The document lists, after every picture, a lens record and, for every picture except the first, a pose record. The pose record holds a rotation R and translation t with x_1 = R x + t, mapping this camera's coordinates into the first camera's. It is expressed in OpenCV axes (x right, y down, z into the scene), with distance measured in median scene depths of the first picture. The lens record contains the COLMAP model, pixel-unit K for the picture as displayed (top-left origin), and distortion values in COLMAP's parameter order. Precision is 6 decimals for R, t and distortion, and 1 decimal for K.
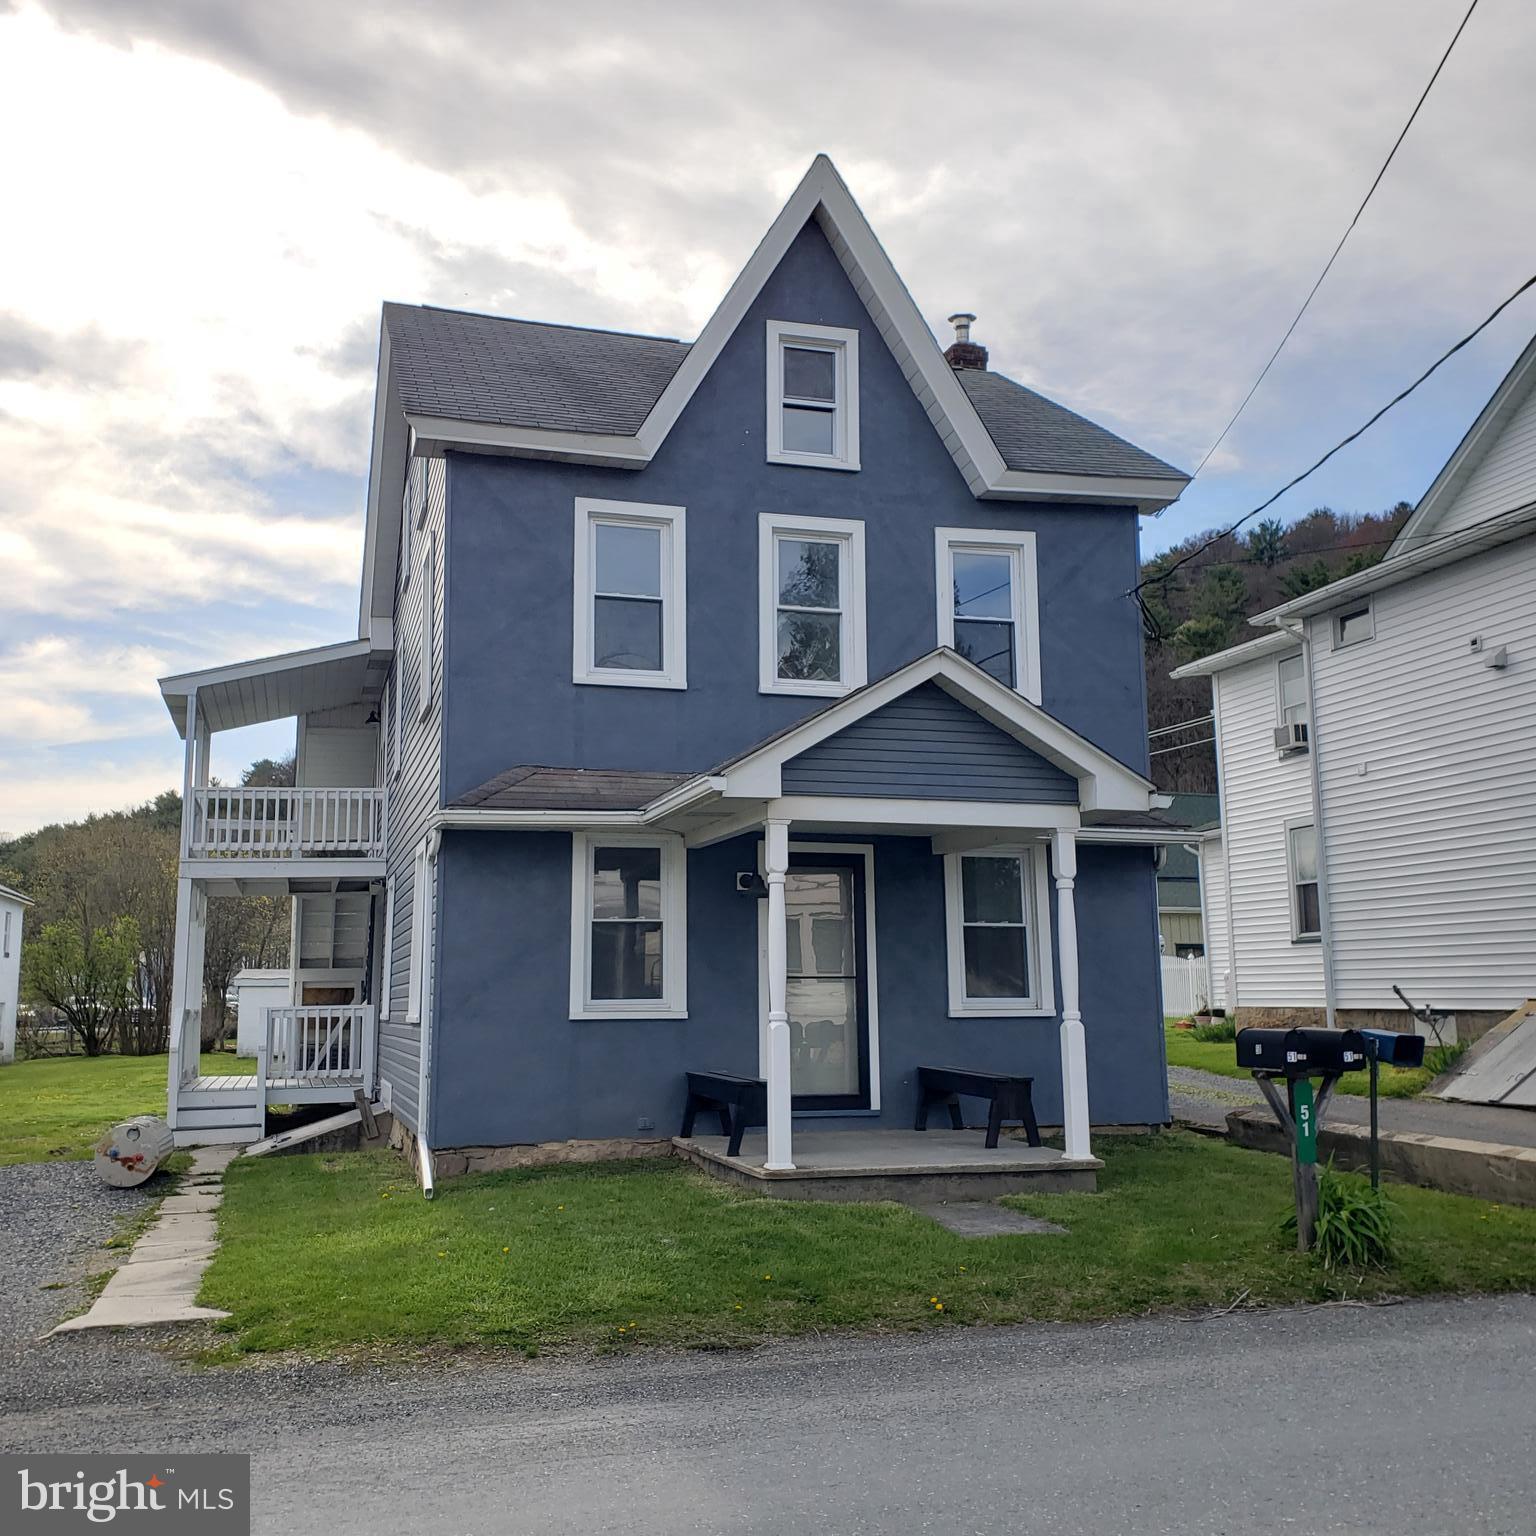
lens RADIAL K [[1552.6, 0, 764.9], [0, 1552.6, 757.5], [0, 0, 1]] dist [0.026841, 0.000000]
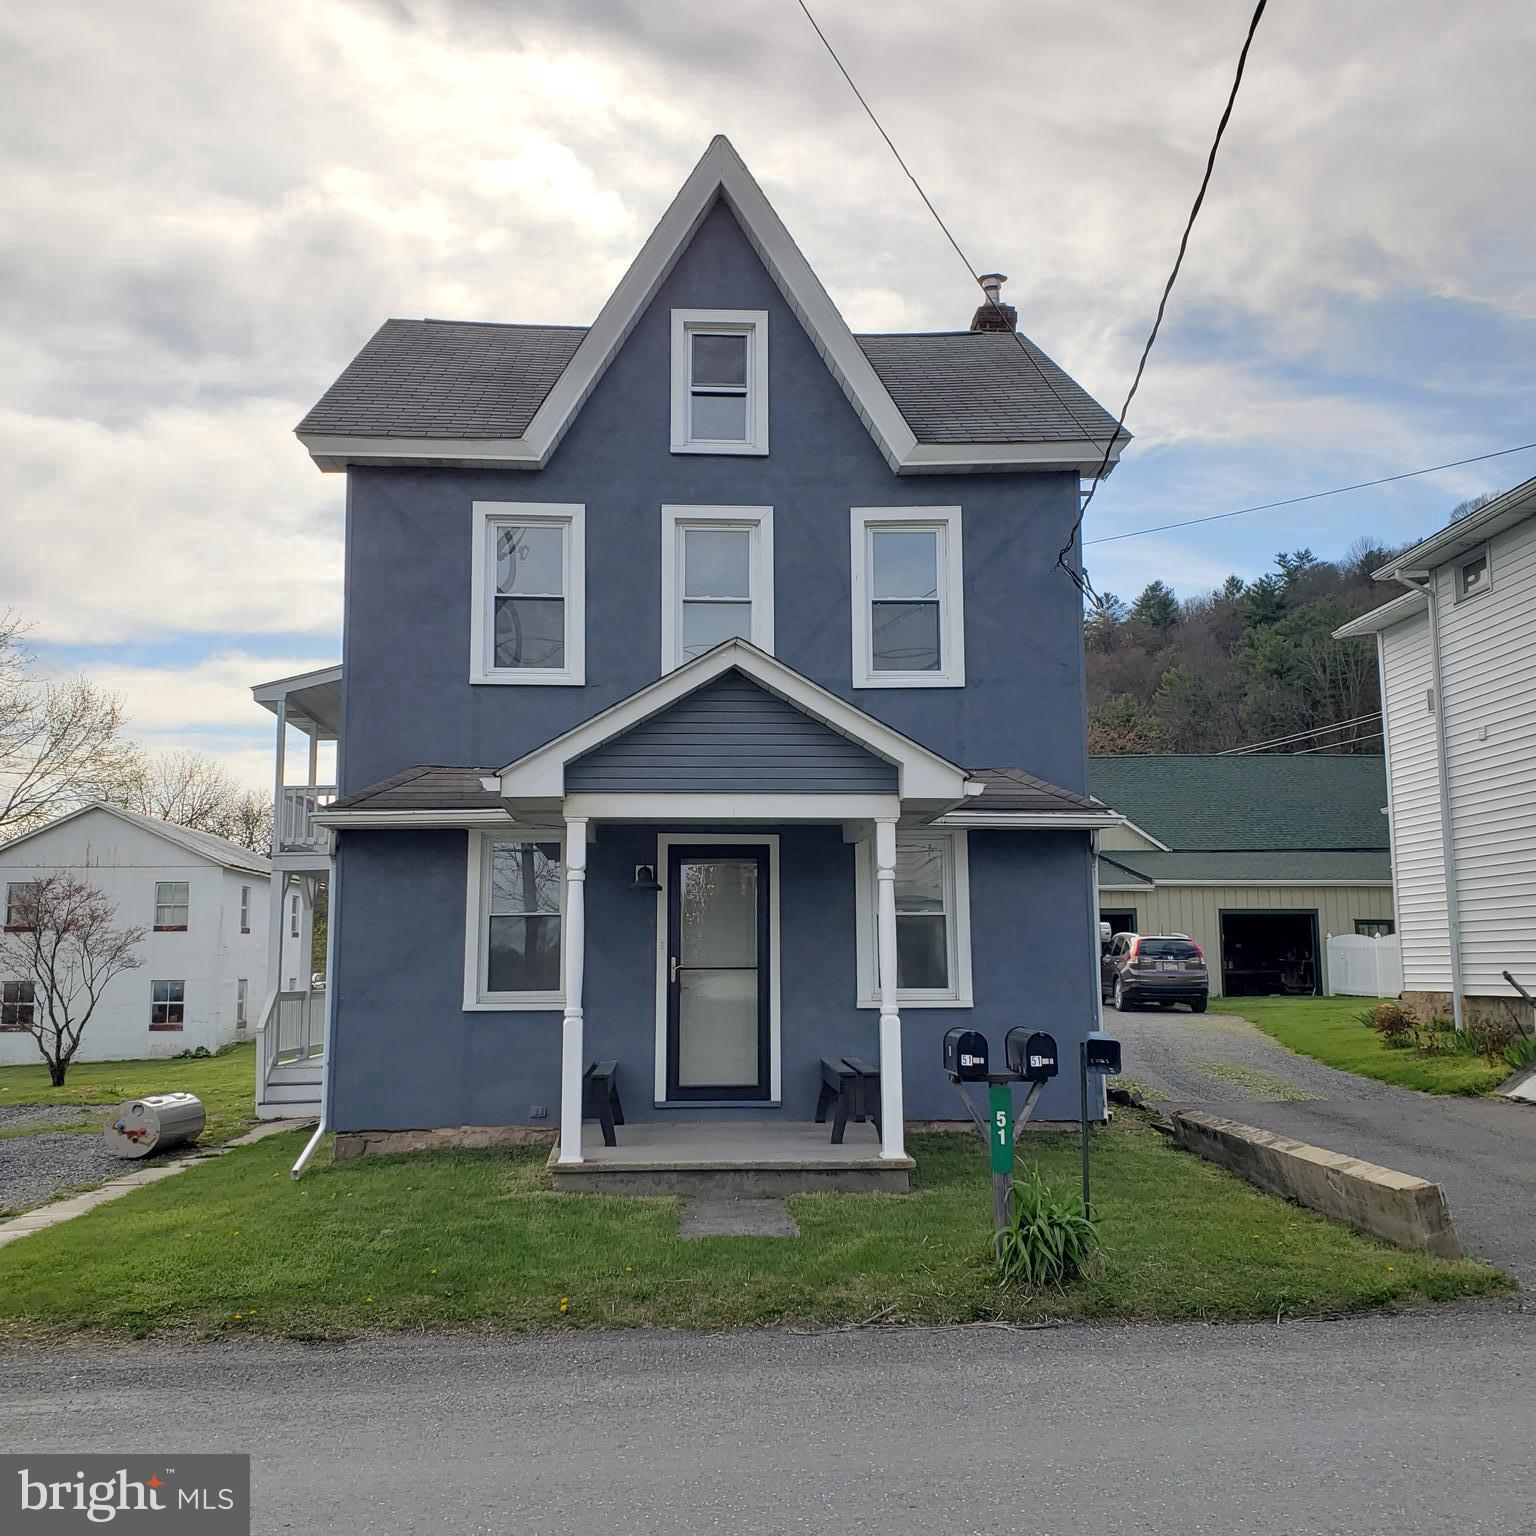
lens RADIAL K [[1552.6, 0, 766.8], [0, 1552.6, 772.7], [0, 0, 1]] dist [0.026841, 0.000000]
pose [[0.977029, -0.025872, -0.211531, 0.274048], [0.031448, 0.999240, 0.023042, -0.006346], [0.210774, -0.029165, 0.977100, 0.033379]]
